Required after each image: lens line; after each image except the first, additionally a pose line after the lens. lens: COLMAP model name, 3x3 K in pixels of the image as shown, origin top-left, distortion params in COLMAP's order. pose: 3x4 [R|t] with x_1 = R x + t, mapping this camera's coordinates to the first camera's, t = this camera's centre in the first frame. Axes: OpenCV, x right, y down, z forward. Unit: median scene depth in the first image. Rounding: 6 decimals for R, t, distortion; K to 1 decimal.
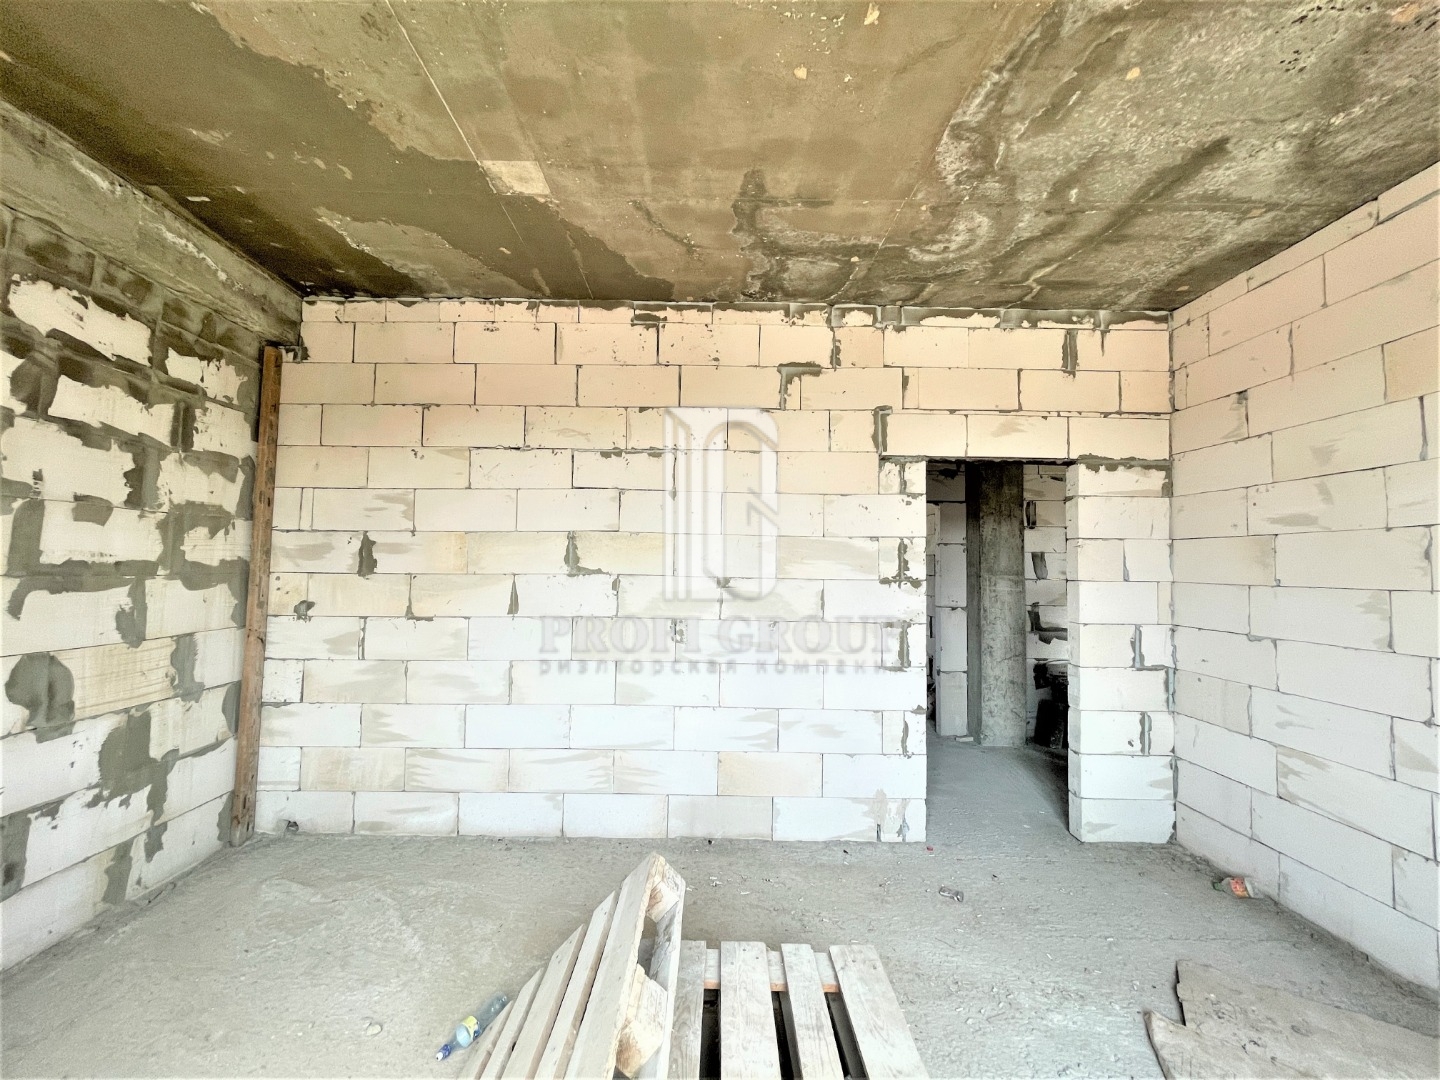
lens RADIAL K [[580.3, 0, 712.2], [0, 580.3, 535.2], [0, 0, 1]] dist [0.000183, -0.000864]
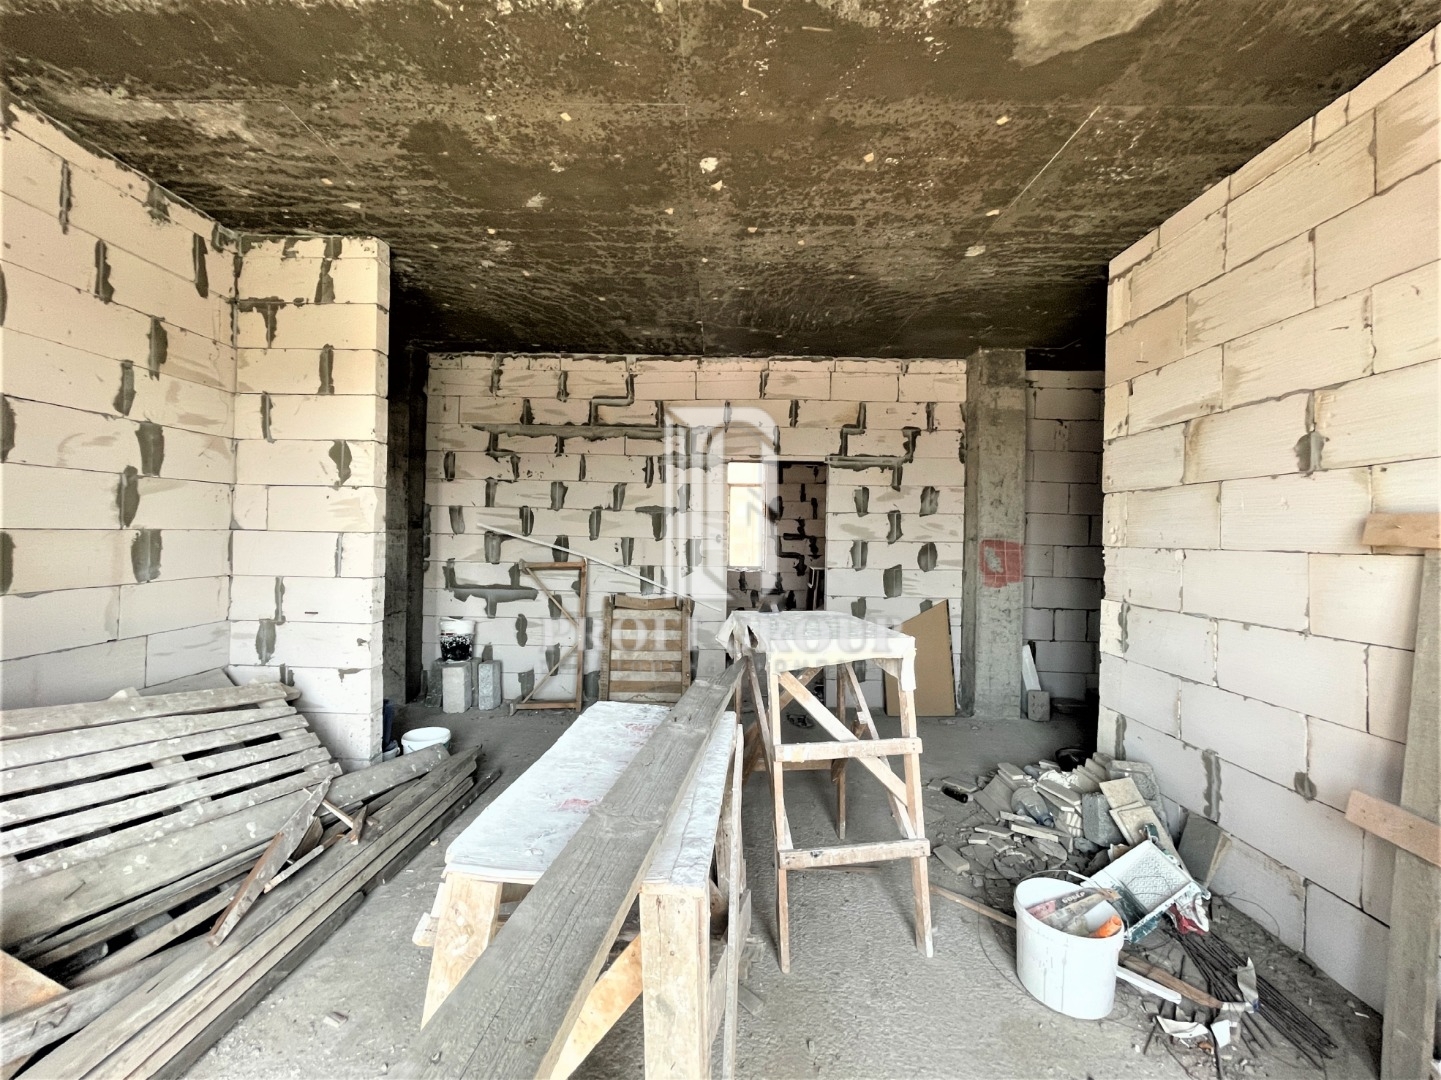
lens RADIAL K [[580.7, 0, 716.9], [0, 580.7, 538.9], [0, 0, 1]] dist [0.000183, -0.000864]
pose [[0.999906, 0.006975, -0.011793, 1.043745], [-0.006237, 0.998085, 0.061546, 0.022969], [0.012200, -0.061467, 0.998035, 0.052309]]
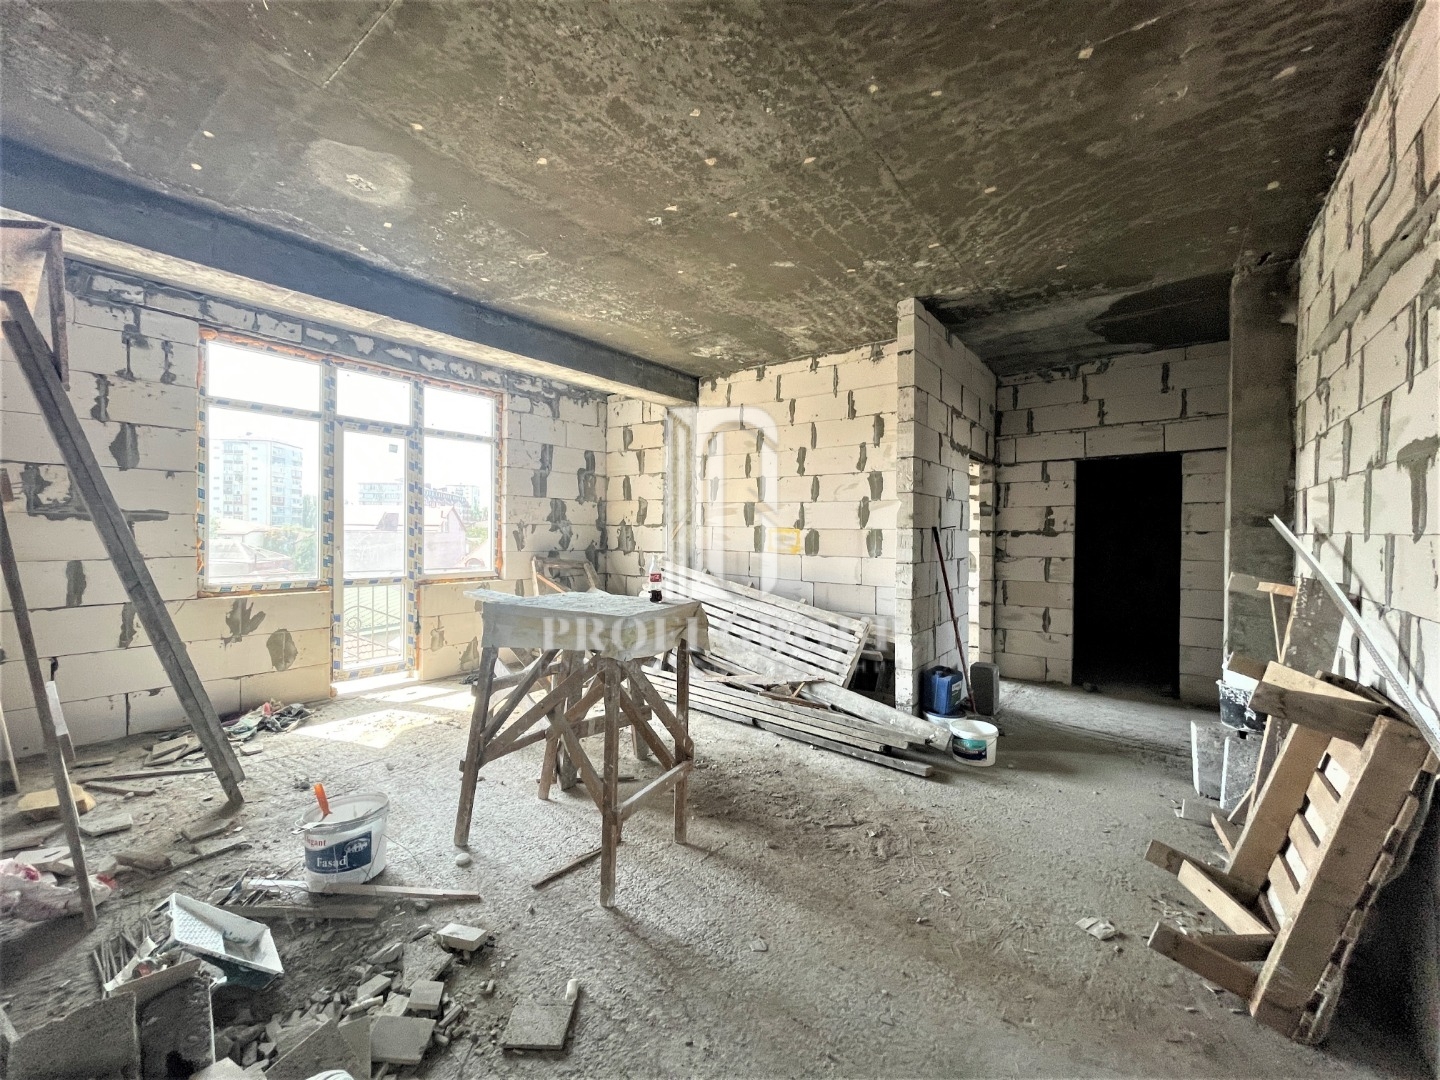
lens RADIAL K [[580.3, 0, 710.5], [0, 580.3, 536.9], [0, 0, 1]] dist [0.000183, -0.000864]
pose [[-0.614677, -0.009376, -0.788723, 1.449103], [0.025422, 0.999174, -0.031690, 0.085289], [0.788369, -0.039530, -0.613931, 0.922175]]
